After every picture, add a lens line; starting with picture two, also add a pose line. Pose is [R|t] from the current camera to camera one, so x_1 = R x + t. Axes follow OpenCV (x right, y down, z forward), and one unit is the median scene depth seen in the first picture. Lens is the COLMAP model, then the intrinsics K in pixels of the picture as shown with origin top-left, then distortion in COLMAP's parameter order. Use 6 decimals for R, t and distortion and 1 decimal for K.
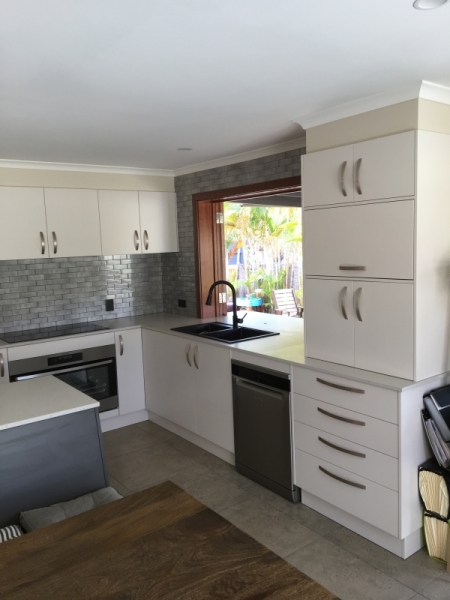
lens RADIAL K [[507.0, 0, 230.5], [0, 507.0, 296.6], [0, 0, 1]] dist [0.092946, -0.127319]
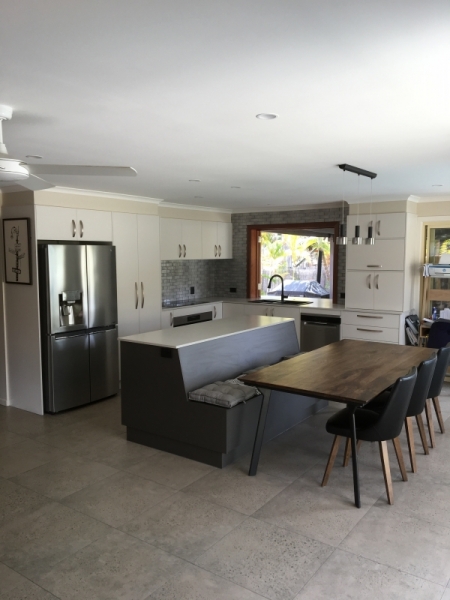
lens RADIAL K [[507.0, 0, 230.5], [0, 507.0, 296.6], [0, 0, 1]] dist [0.092946, -0.127319]
pose [[0.952812, 0.007067, 0.303479, -0.641647], [0.001439, 0.999613, -0.027797, 0.085641], [-0.303558, 0.026922, 0.952432, -0.597718]]
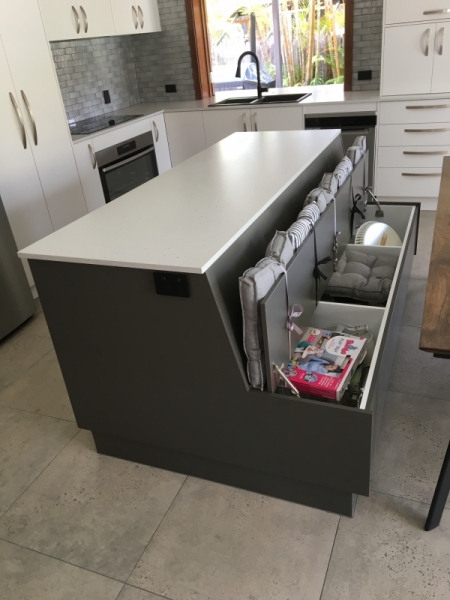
lens RADIAL K [[507.0, 0, 230.5], [0, 507.0, 296.6], [0, 0, 1]] dist [0.092946, -0.127319]
pose [[0.857150, -0.276852, 0.434335, -0.591916], [0.121083, 0.927936, 0.352526, 0.055267], [-0.500633, -0.249577, 0.828902, -0.016977]]
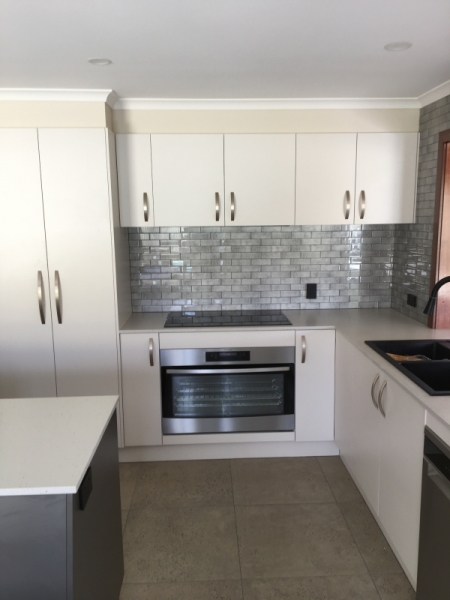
lens RADIAL K [[507.0, 0, 230.5], [0, 507.0, 296.6], [0, 0, 1]] dist [0.092946, -0.127319]
pose [[0.822747, 0.119502, -0.555703, 0.090026], [-0.084092, 0.992482, 0.088927, -0.033958], [0.562153, -0.026434, 0.826611, 0.321068]]
